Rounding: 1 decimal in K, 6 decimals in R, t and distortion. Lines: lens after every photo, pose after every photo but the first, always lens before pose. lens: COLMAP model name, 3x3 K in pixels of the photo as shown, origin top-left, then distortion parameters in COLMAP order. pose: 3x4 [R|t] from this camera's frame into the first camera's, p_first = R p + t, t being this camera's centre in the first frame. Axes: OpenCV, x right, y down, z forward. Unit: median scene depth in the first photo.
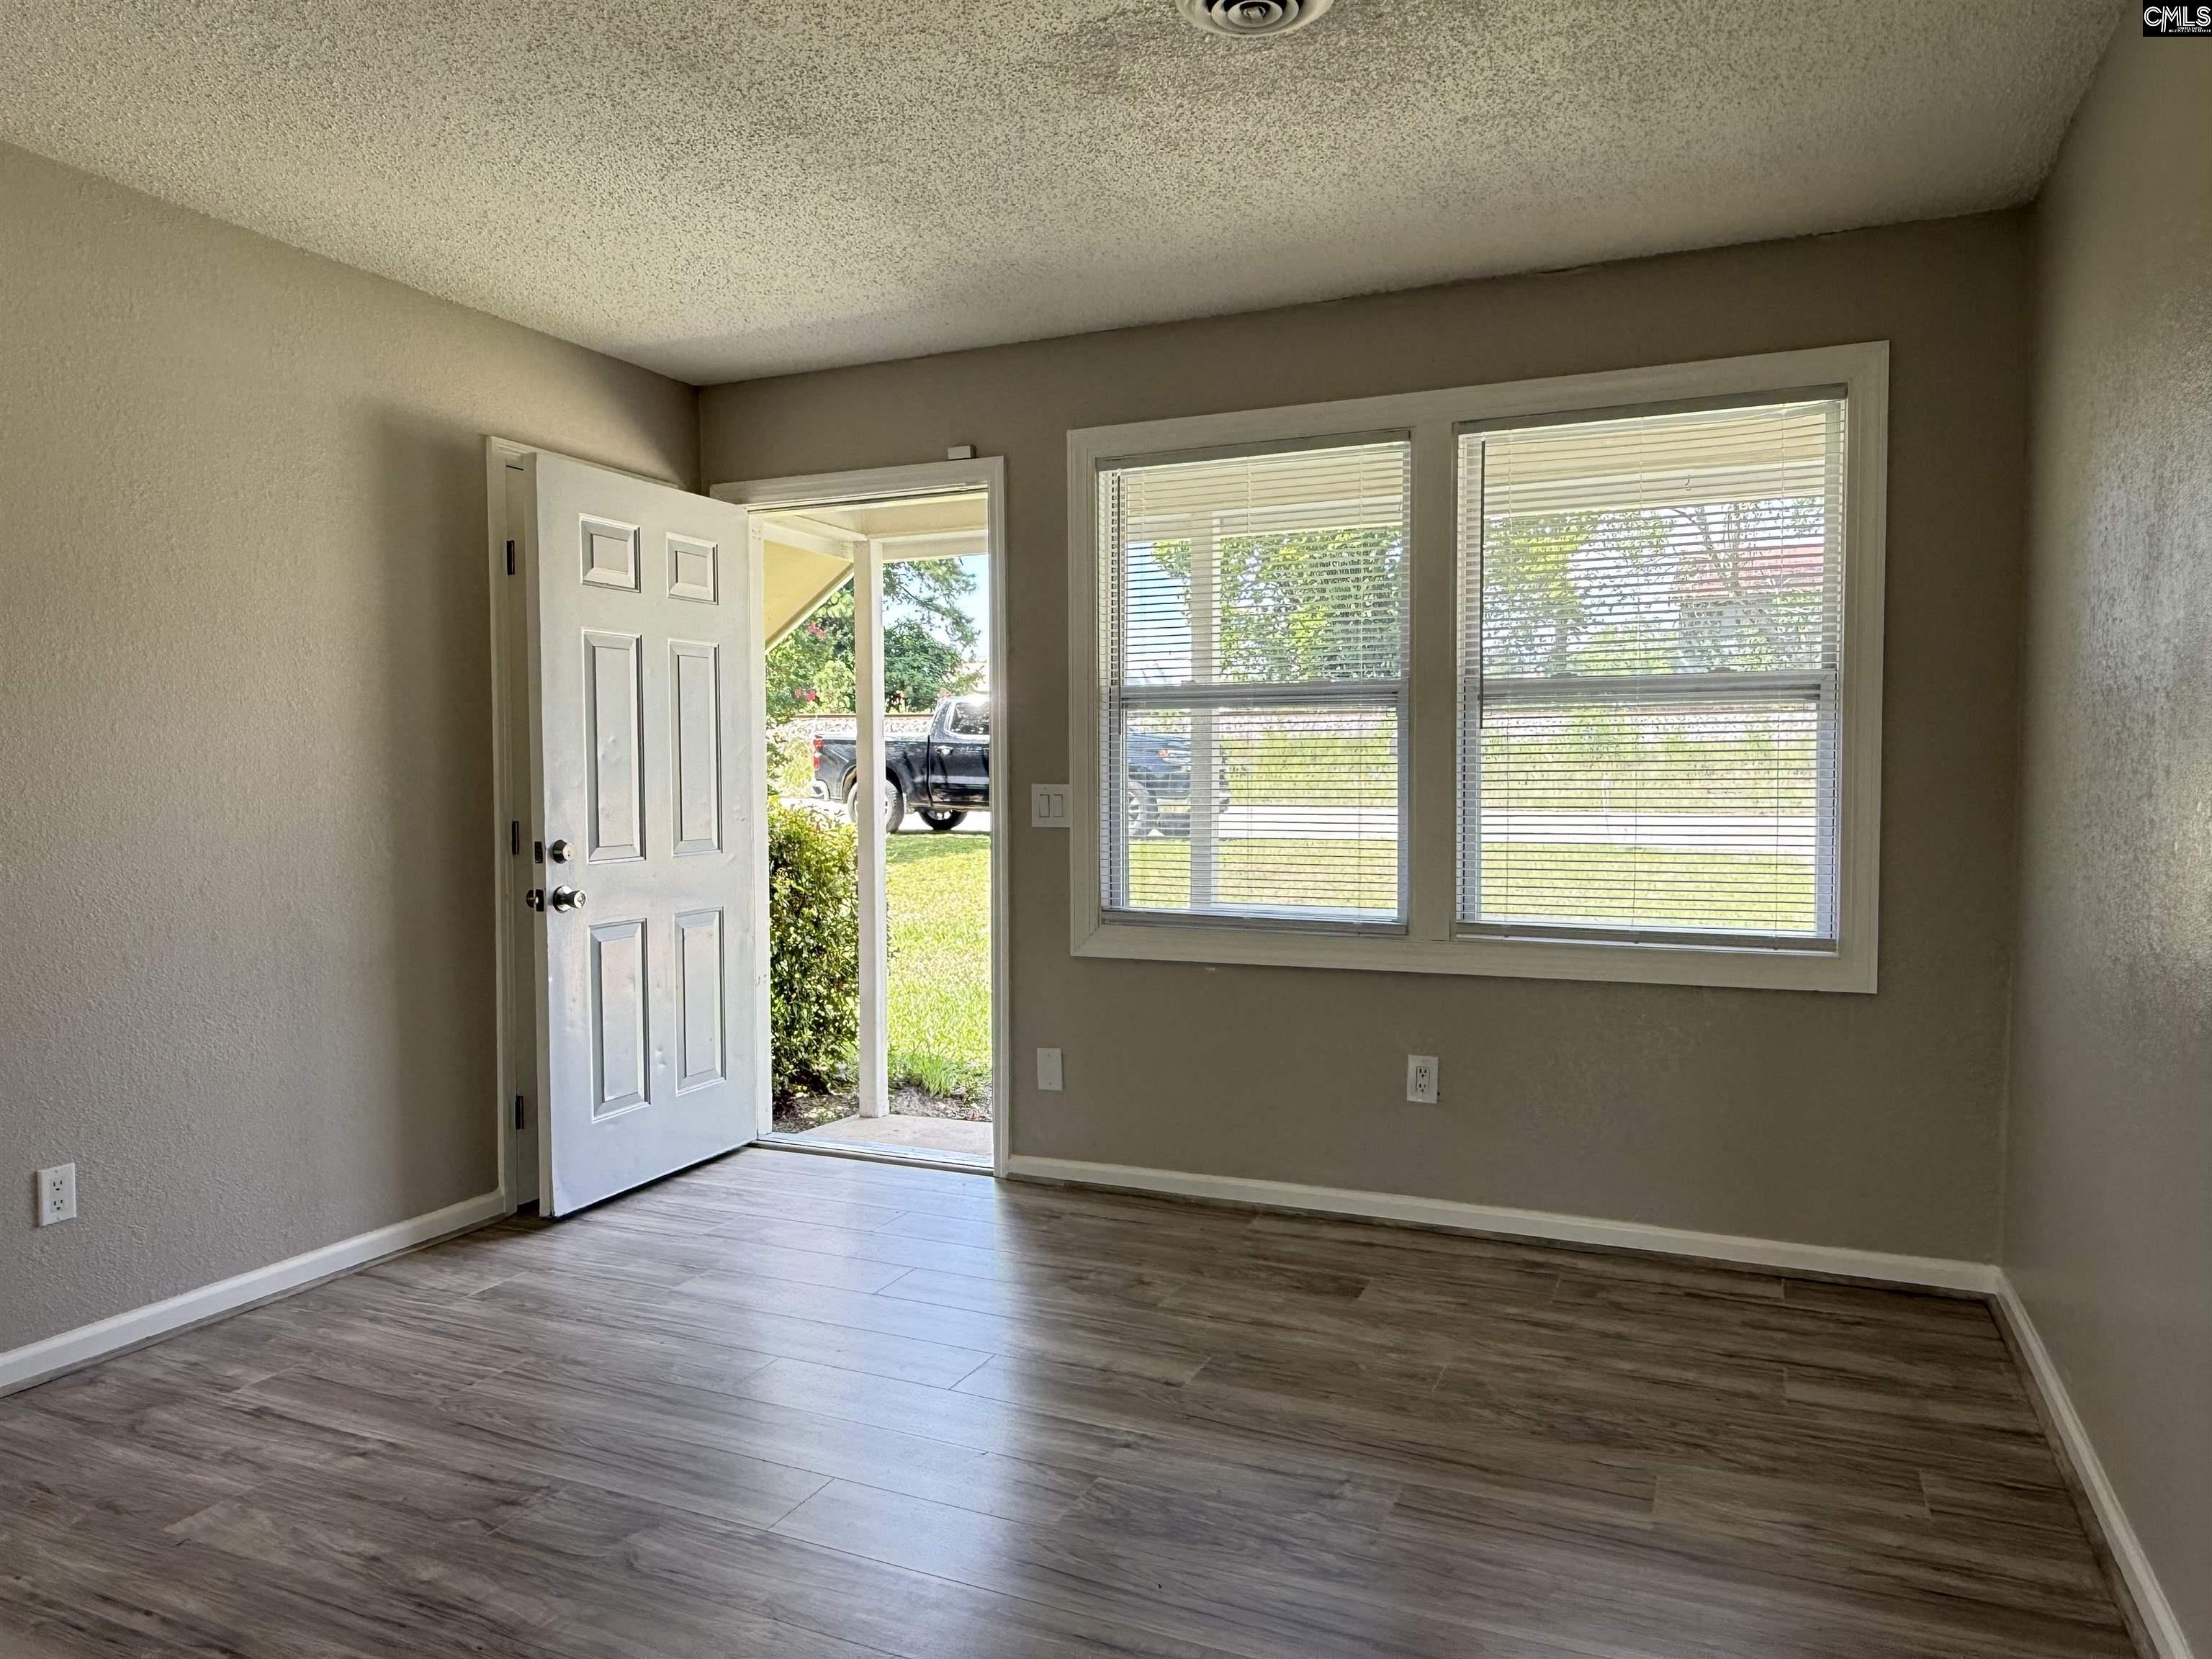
lens RADIAL K [[1457.9, 0, 1107.9], [0, 1457.9, 860.7], [0, 0, 1]] dist [0.001283, 0.000260]
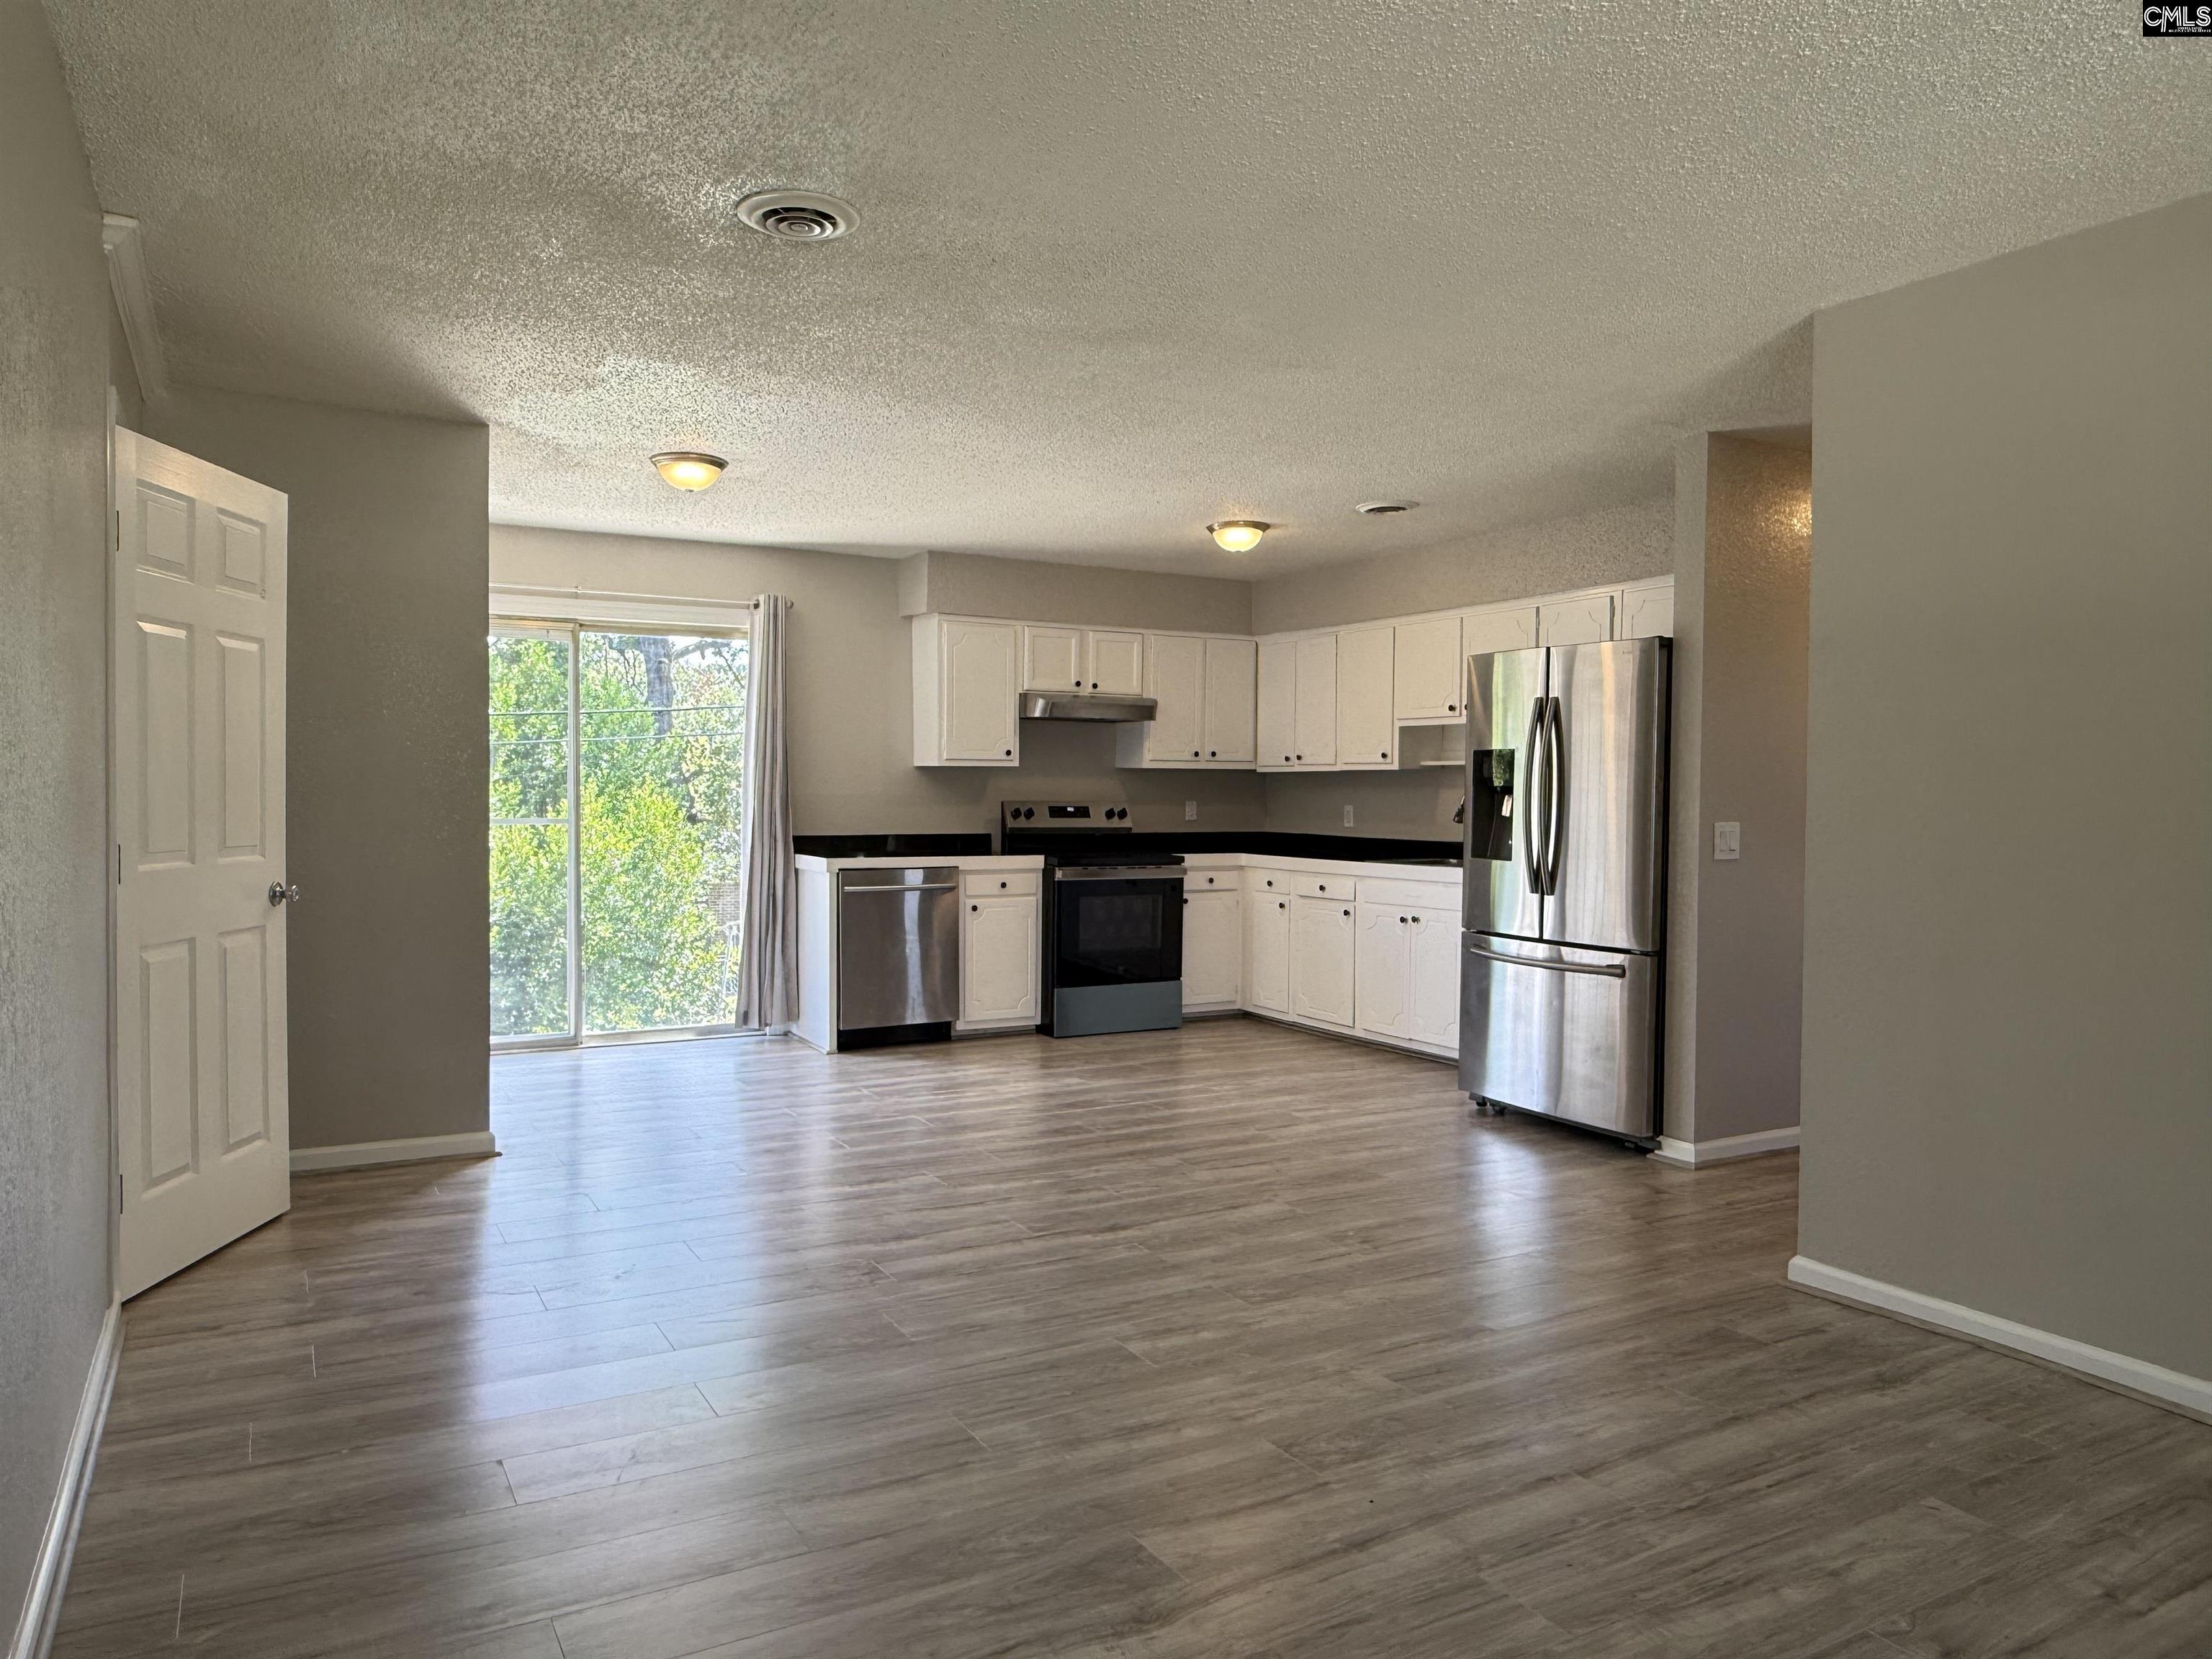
lens RADIAL K [[1484.6, 0, 1109.7], [0, 1484.6, 835.3], [0, 0, 1]] dist [0.001223, -0.000598]
pose [[-0.593117, 0.023615, -0.804770, 0.377421], [-0.055378, 0.996006, 0.070040, -0.051543], [0.803210, 0.086108, -0.589440, 0.692281]]
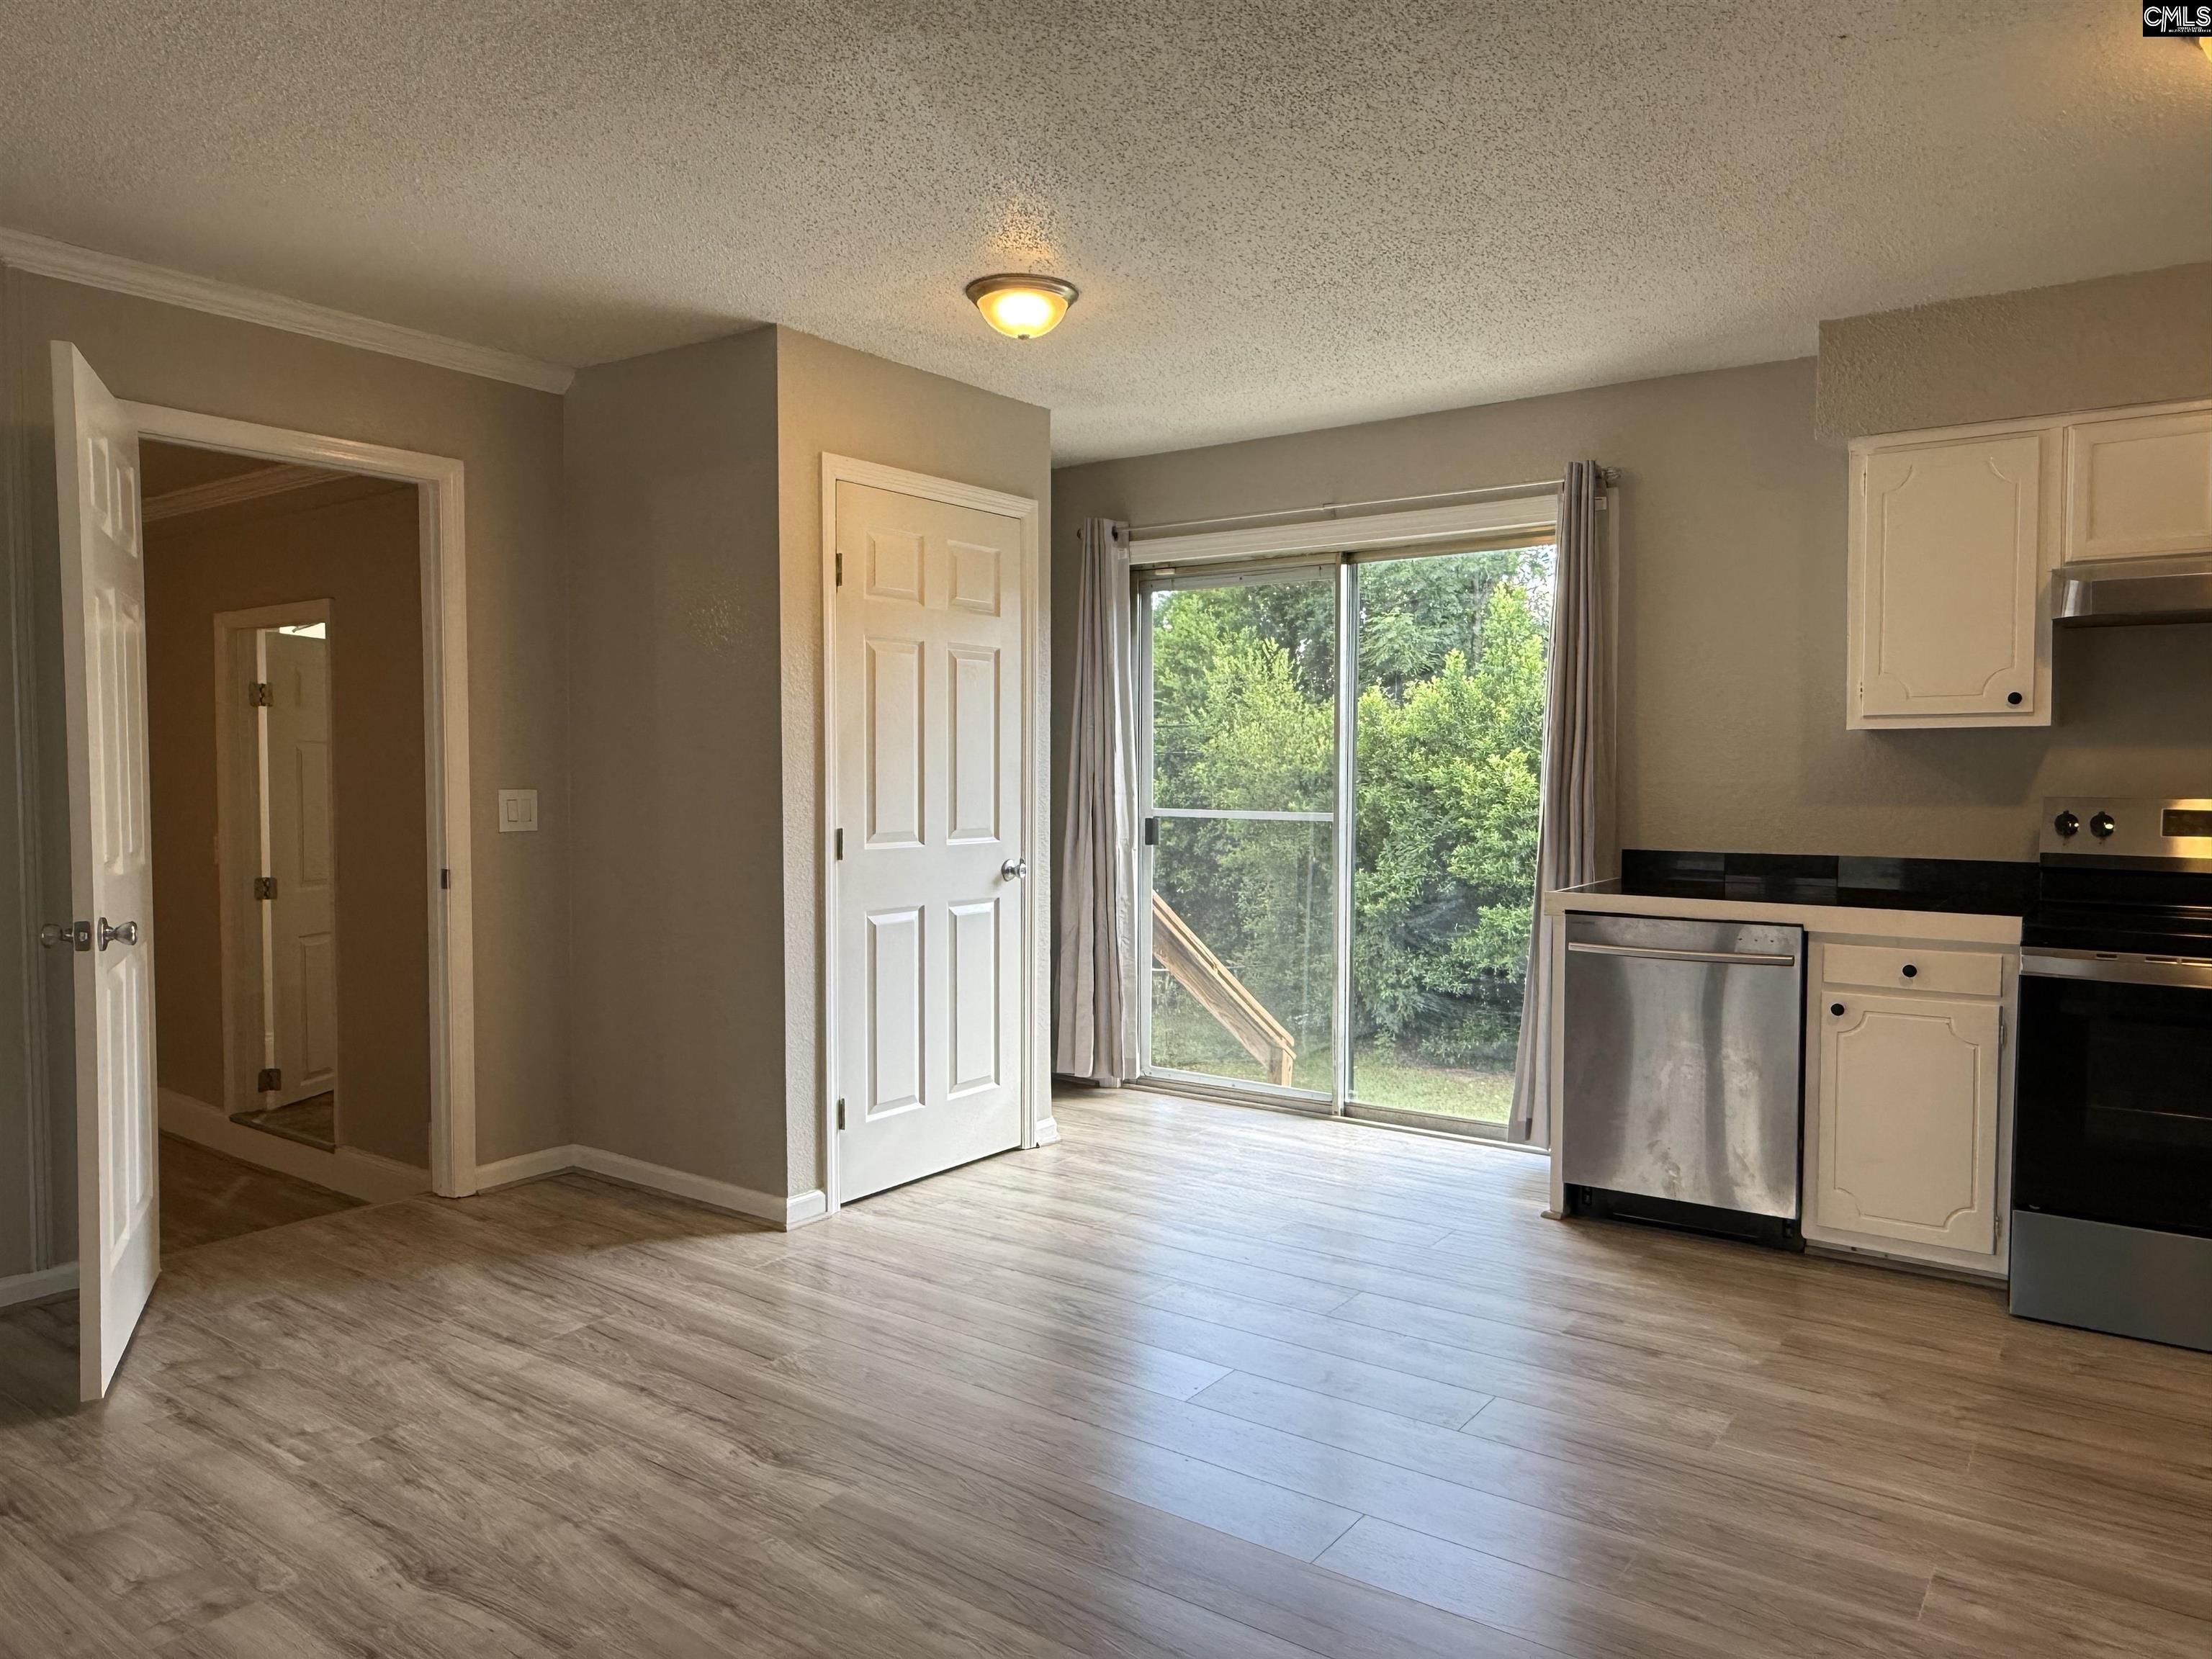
lens RADIAL K [[1484.6, 0, 1109.7], [0, 1484.6, 835.3], [0, 0, 1]] dist [0.001223, -0.000598]
pose [[-0.978222, -0.006650, 0.207454, -0.803205], [0.016378, 0.993897, 0.109088, -0.040897], [-0.206913, 0.110110, -0.972143, 0.459793]]
